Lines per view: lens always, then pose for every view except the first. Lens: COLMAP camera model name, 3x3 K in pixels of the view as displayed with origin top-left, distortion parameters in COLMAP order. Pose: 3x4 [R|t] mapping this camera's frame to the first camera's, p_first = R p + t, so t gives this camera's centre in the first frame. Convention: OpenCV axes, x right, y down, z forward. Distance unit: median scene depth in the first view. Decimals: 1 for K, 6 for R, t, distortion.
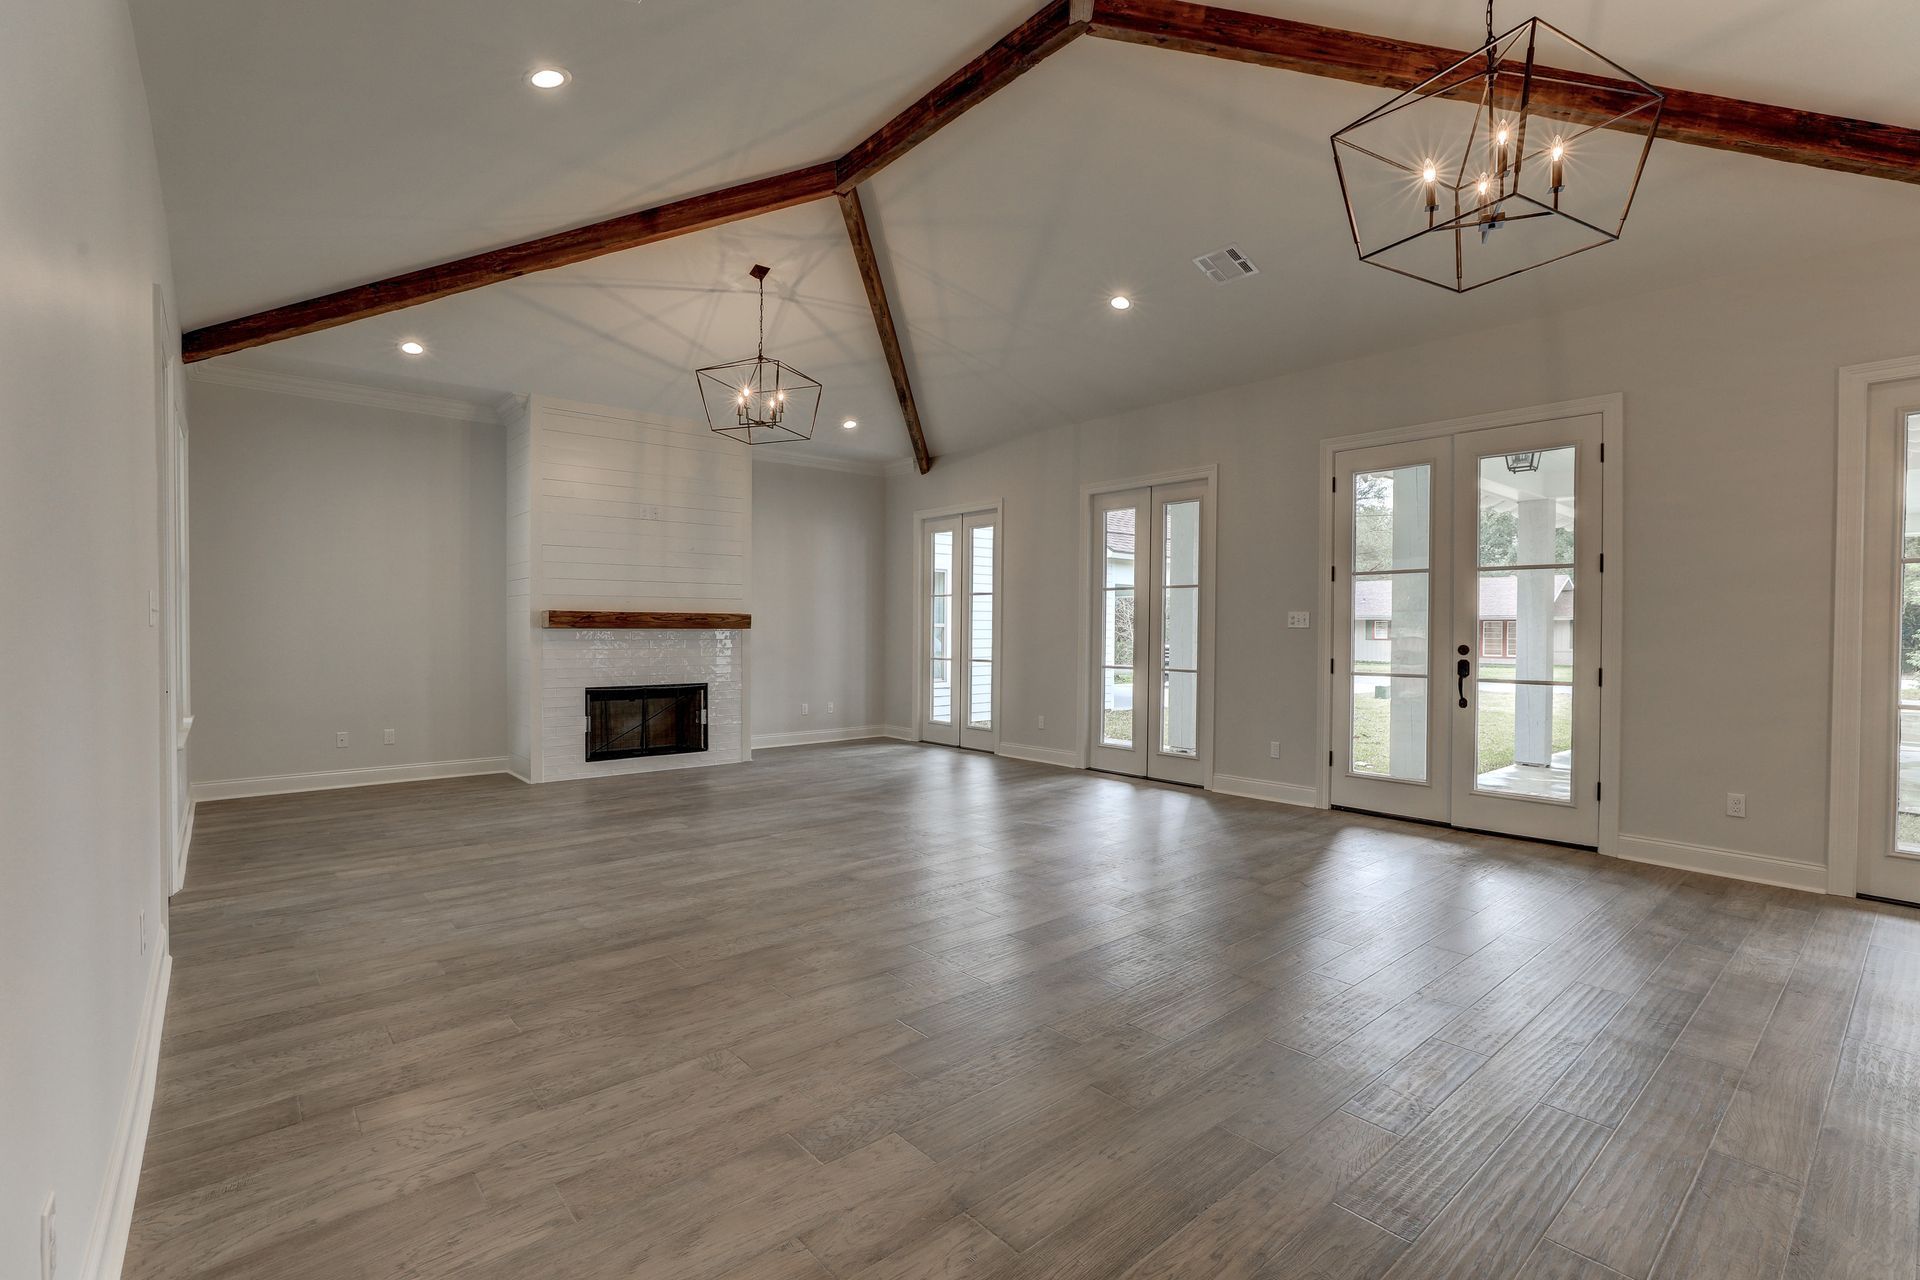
lens RADIAL K [[857.5, 0, 941.1], [0, 857.5, 615.1], [0, 0, 1]] dist [-0.000775, 0.000656]
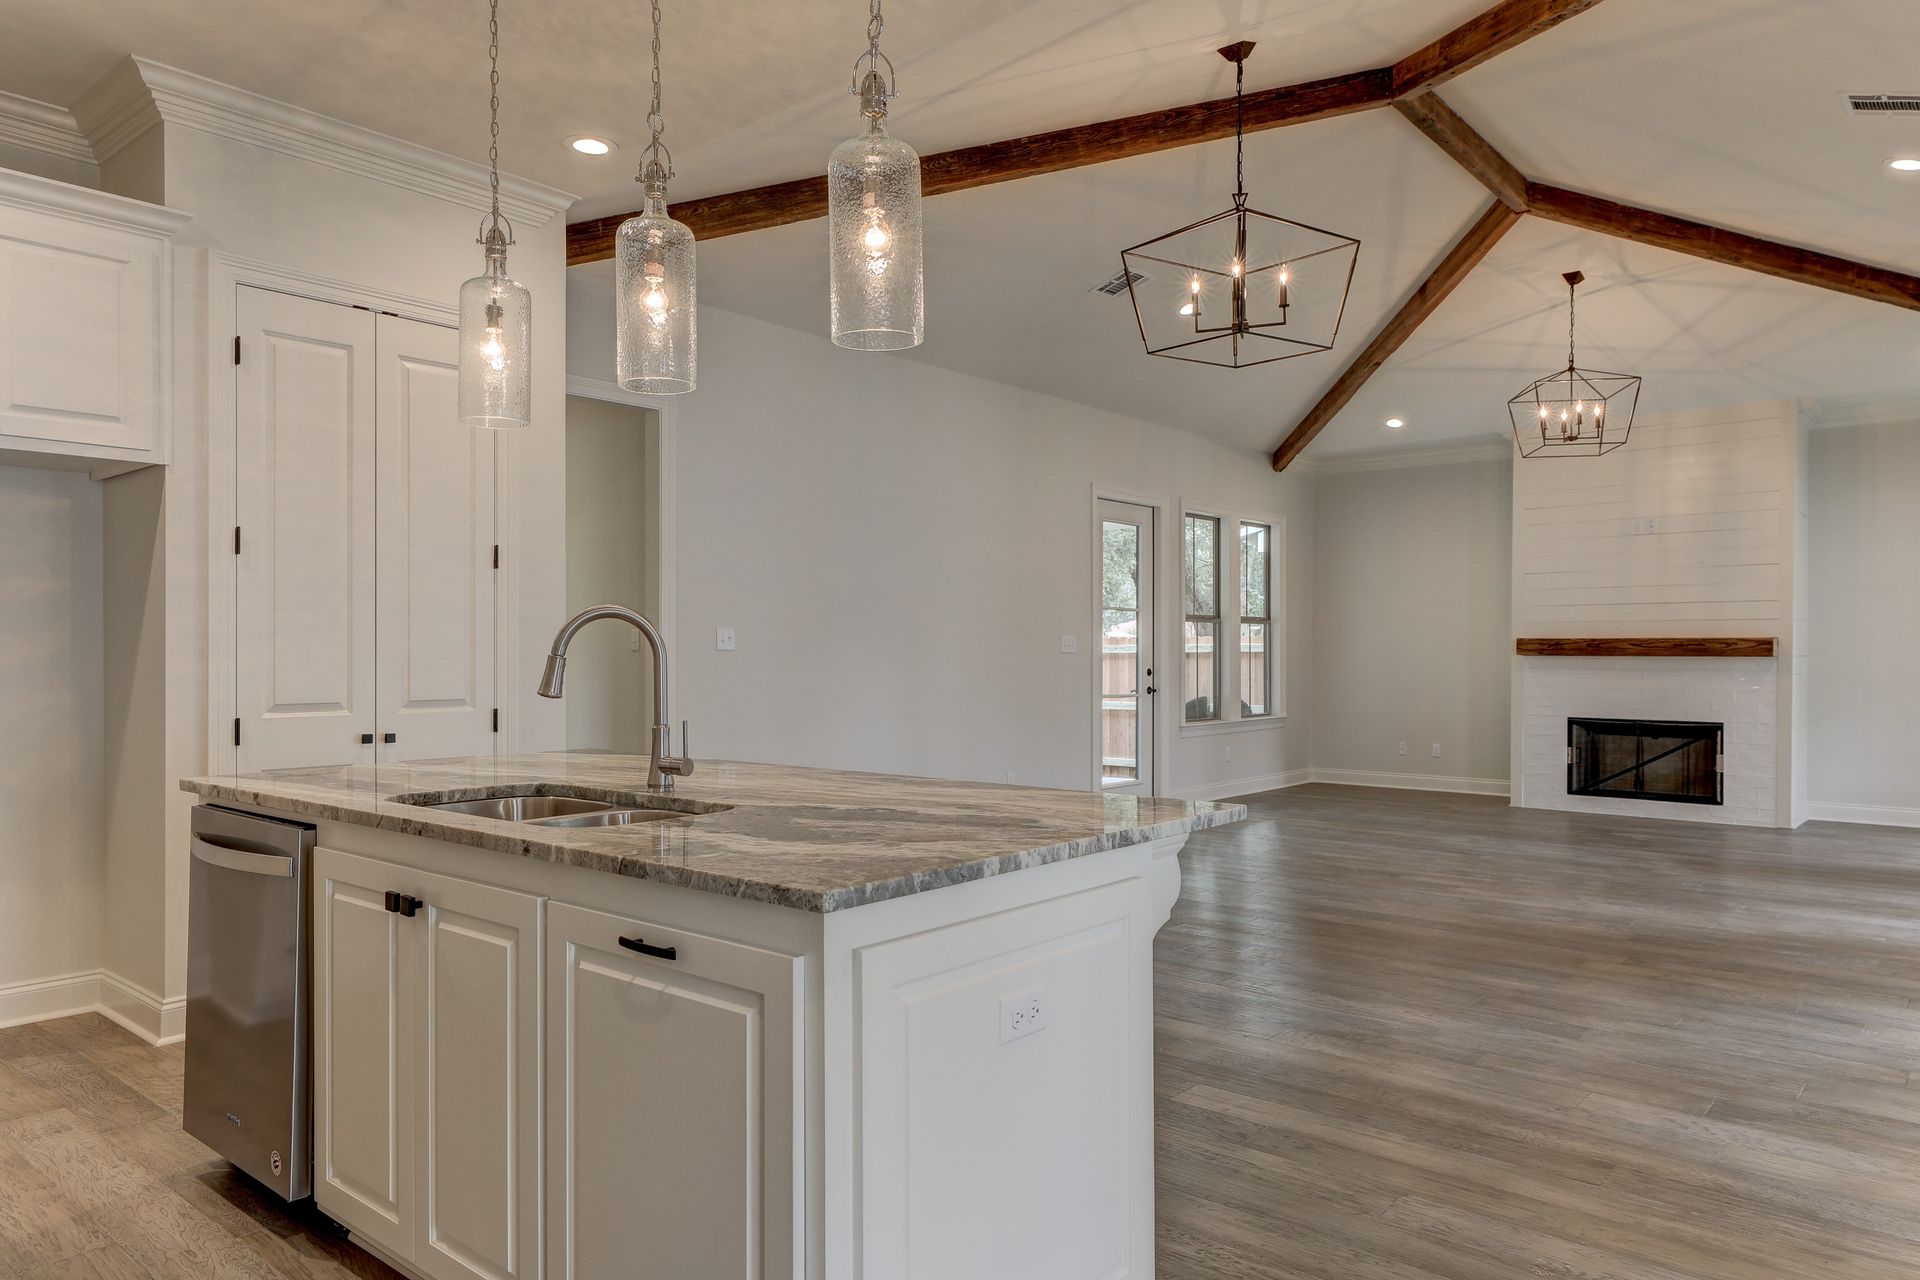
lens RADIAL K [[1272.6, 0, 960.0], [0, 1272.6, 640.0], [0, 0, 1]] dist [0.017499, 0.003925]
pose [[0.176817, -0.007852, -0.984212, 0.860626], [0.014325, 0.999883, -0.005403, -0.003954], [0.984139, -0.013144, 0.176909, 0.072170]]
